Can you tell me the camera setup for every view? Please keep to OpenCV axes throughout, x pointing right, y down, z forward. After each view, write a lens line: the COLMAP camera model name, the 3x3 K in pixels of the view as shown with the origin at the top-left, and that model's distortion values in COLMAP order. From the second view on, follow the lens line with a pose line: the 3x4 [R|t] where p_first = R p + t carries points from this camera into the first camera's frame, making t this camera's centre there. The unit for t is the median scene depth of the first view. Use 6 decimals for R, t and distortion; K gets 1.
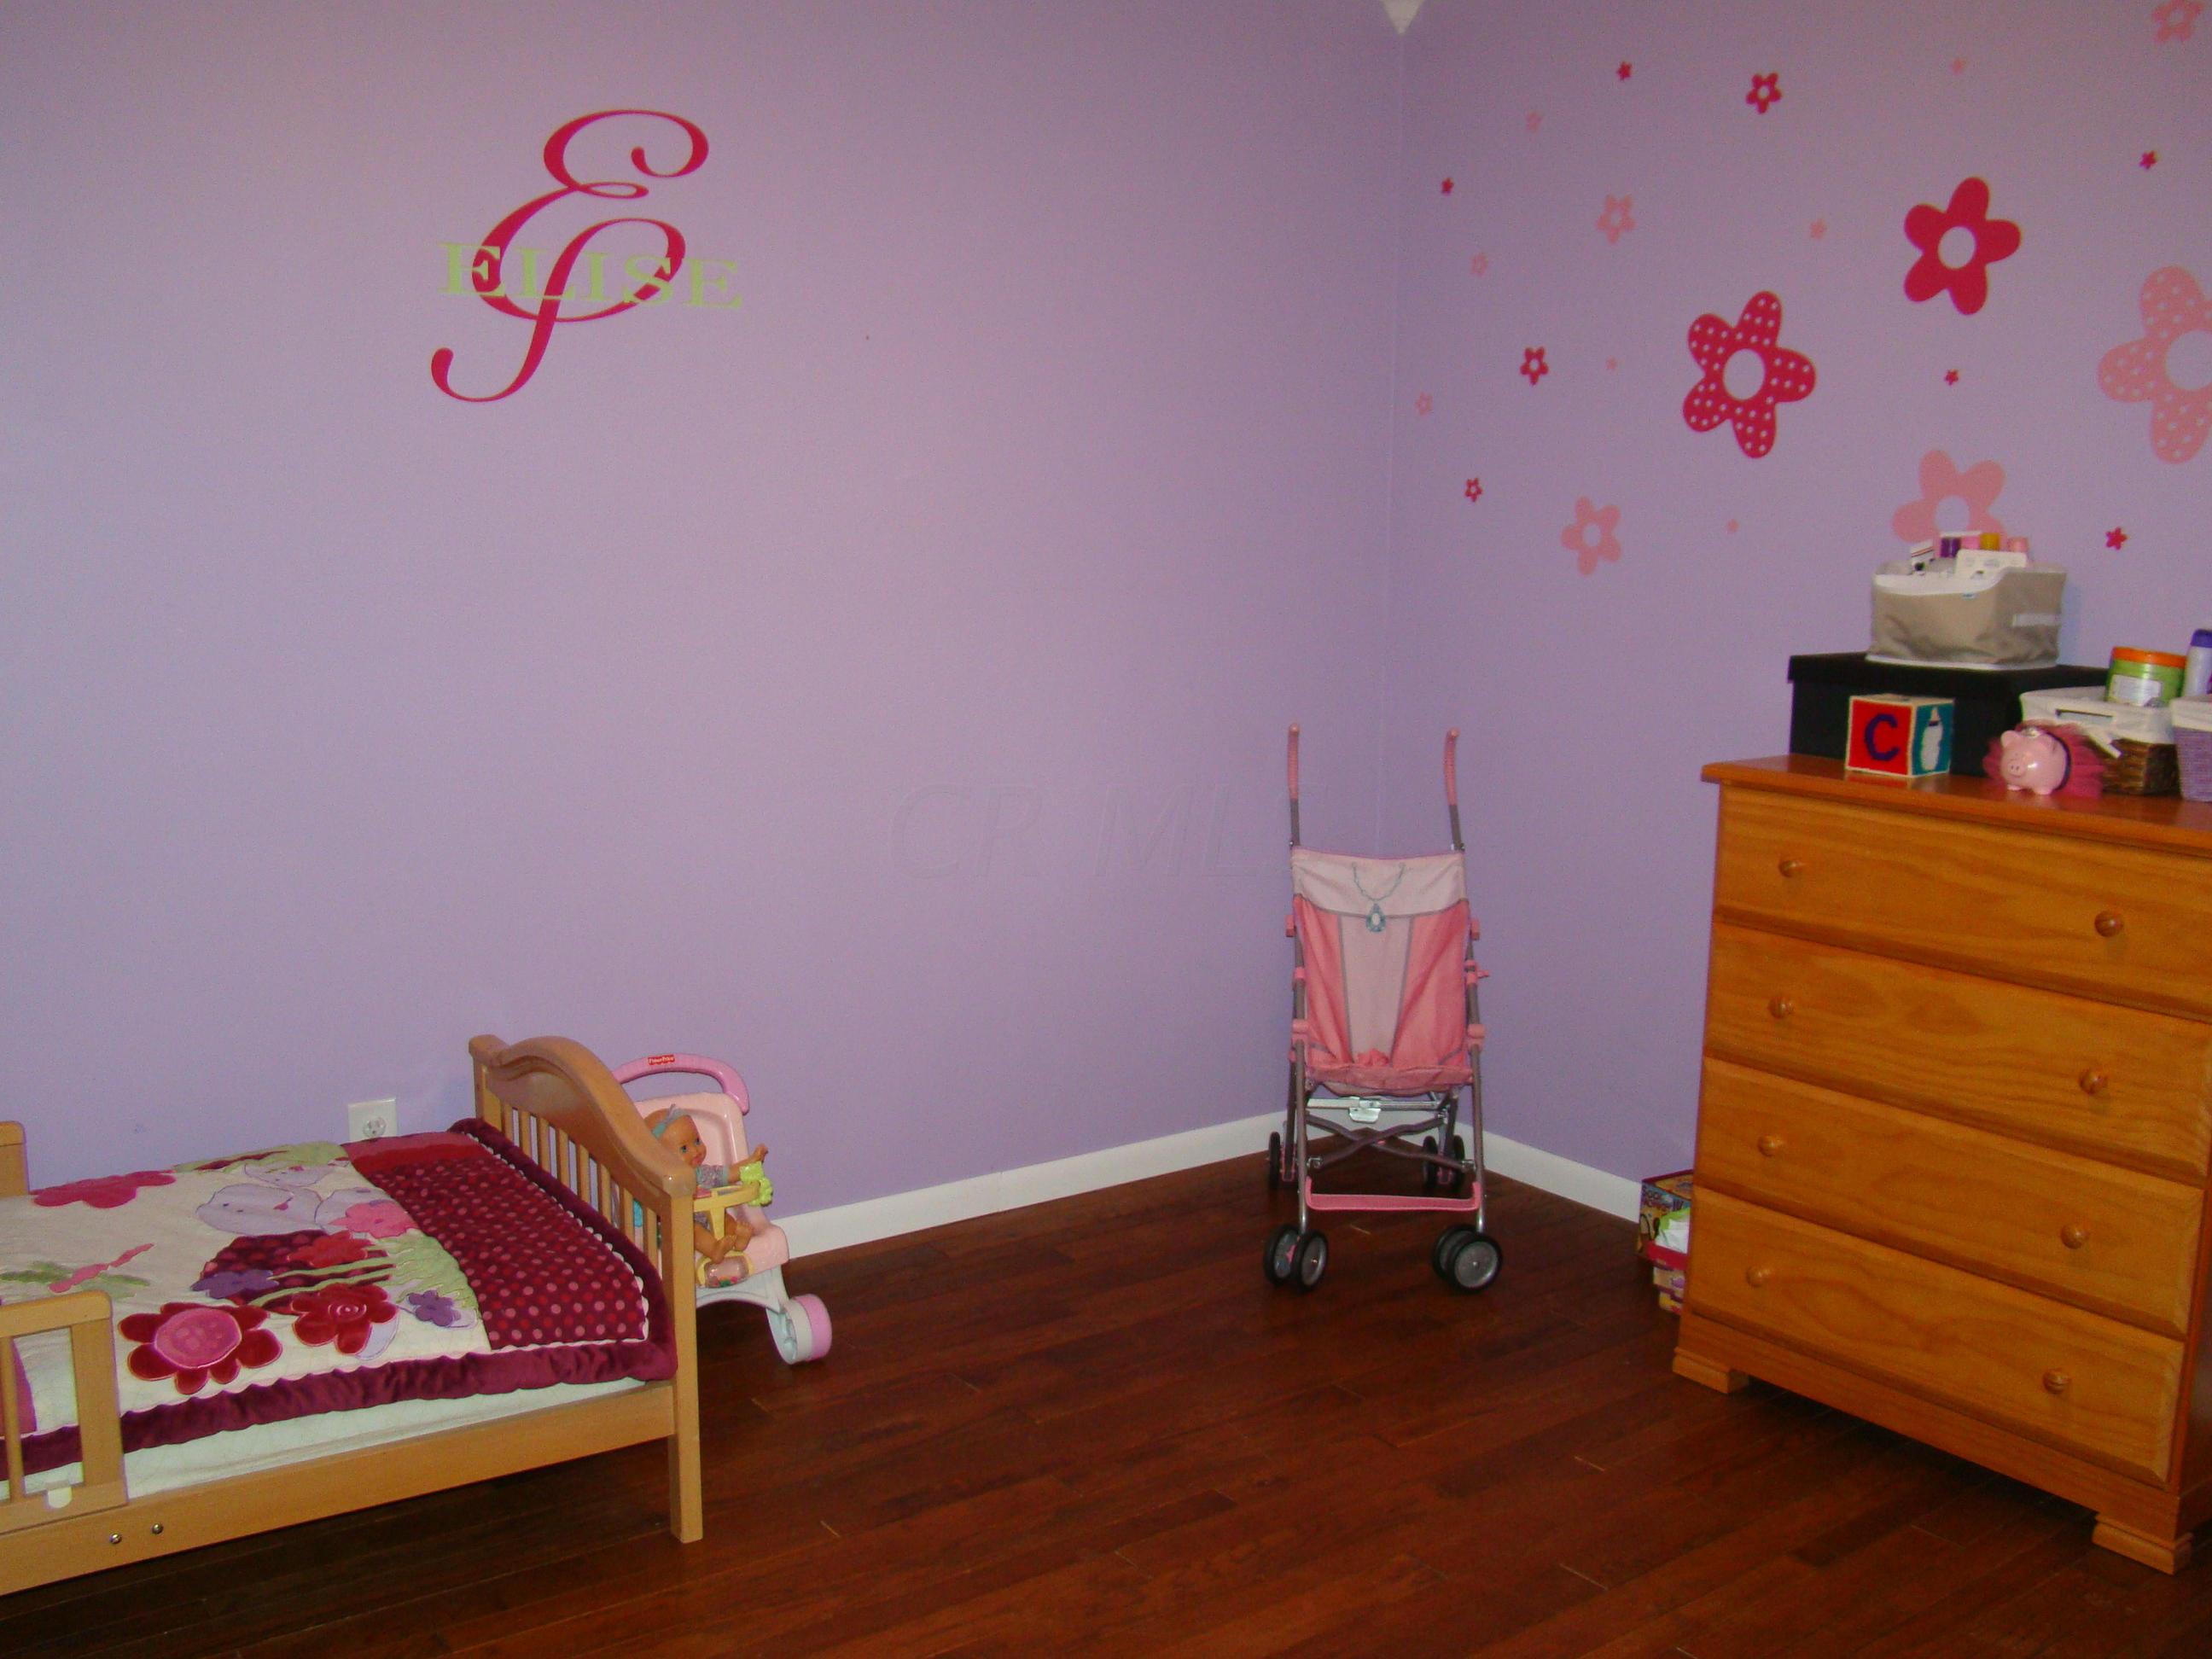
lens RADIAL K [[2043.3, 0, 1106.0], [0, 2043.3, 829.5], [0, 0, 1]] dist [-0.207543, 0.158588]
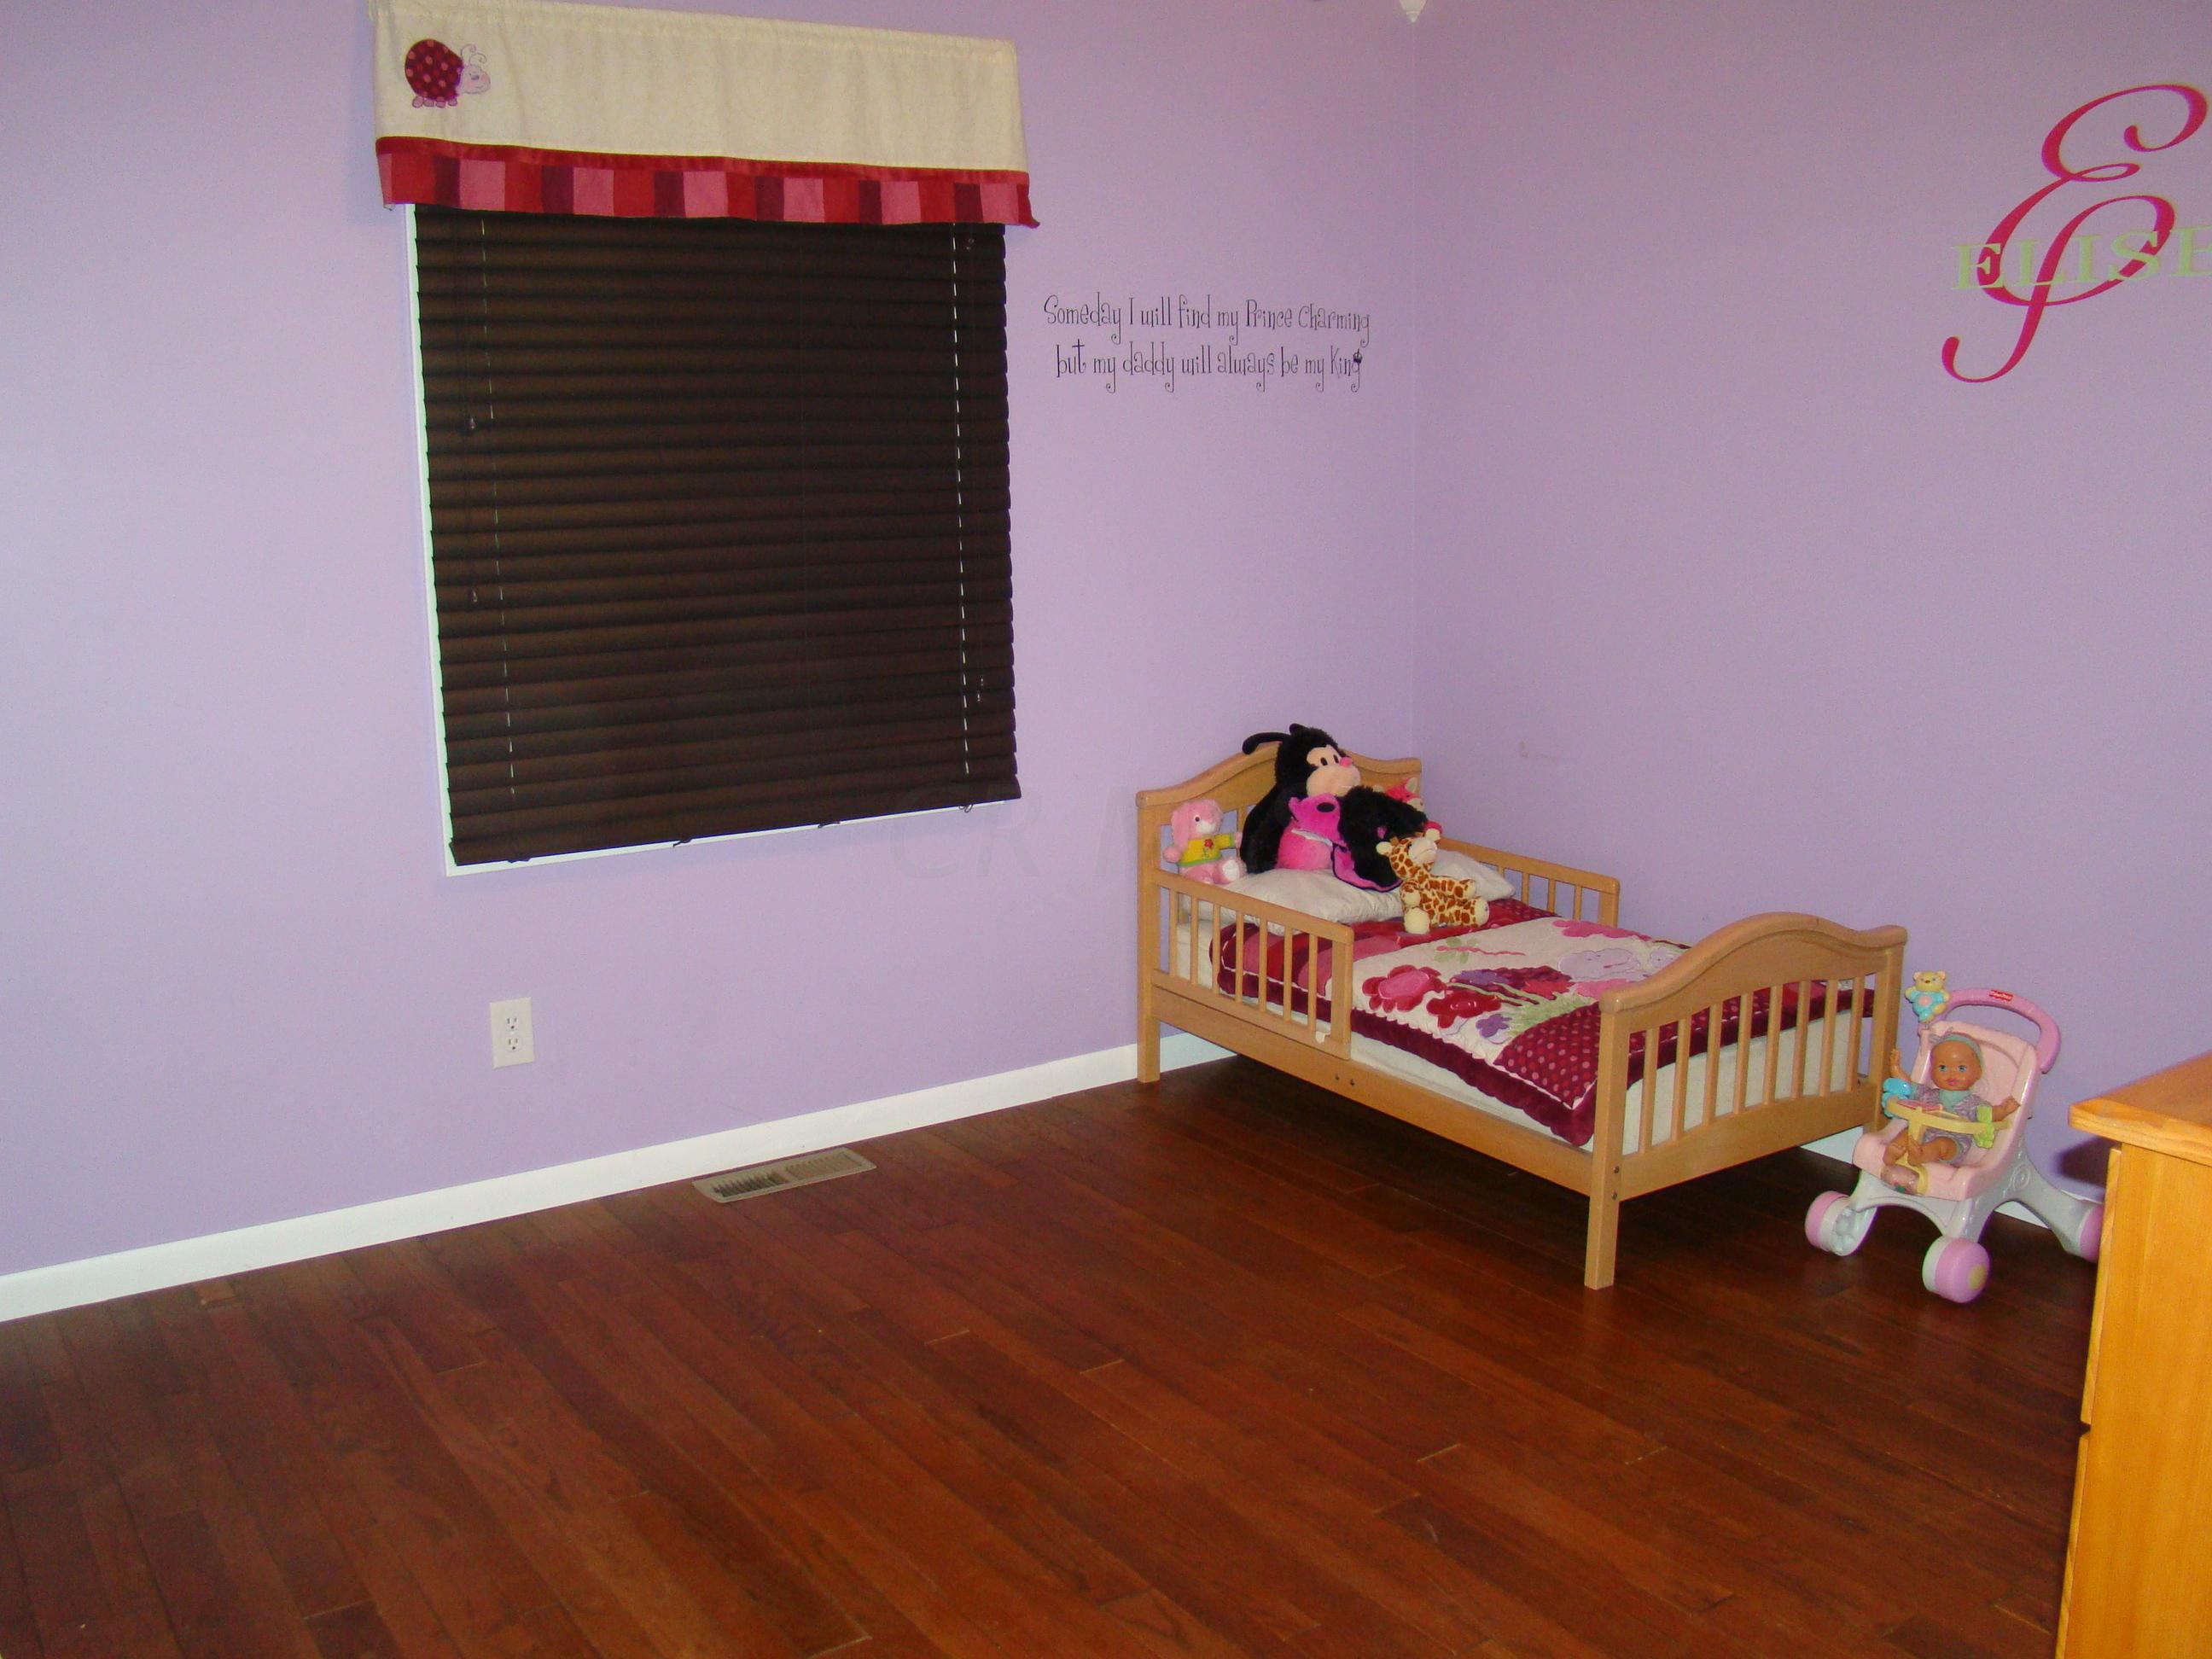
lens RADIAL K [[2043.3, 0, 1106.0], [0, 2043.3, 829.5], [0, 0, 1]] dist [-0.207543, 0.158588]
pose [[-0.044977, 0.173347, -0.983833, 0.855864], [-0.147167, 0.972935, 0.178154, -0.091857], [0.988088, 0.152801, -0.018249, 0.565692]]
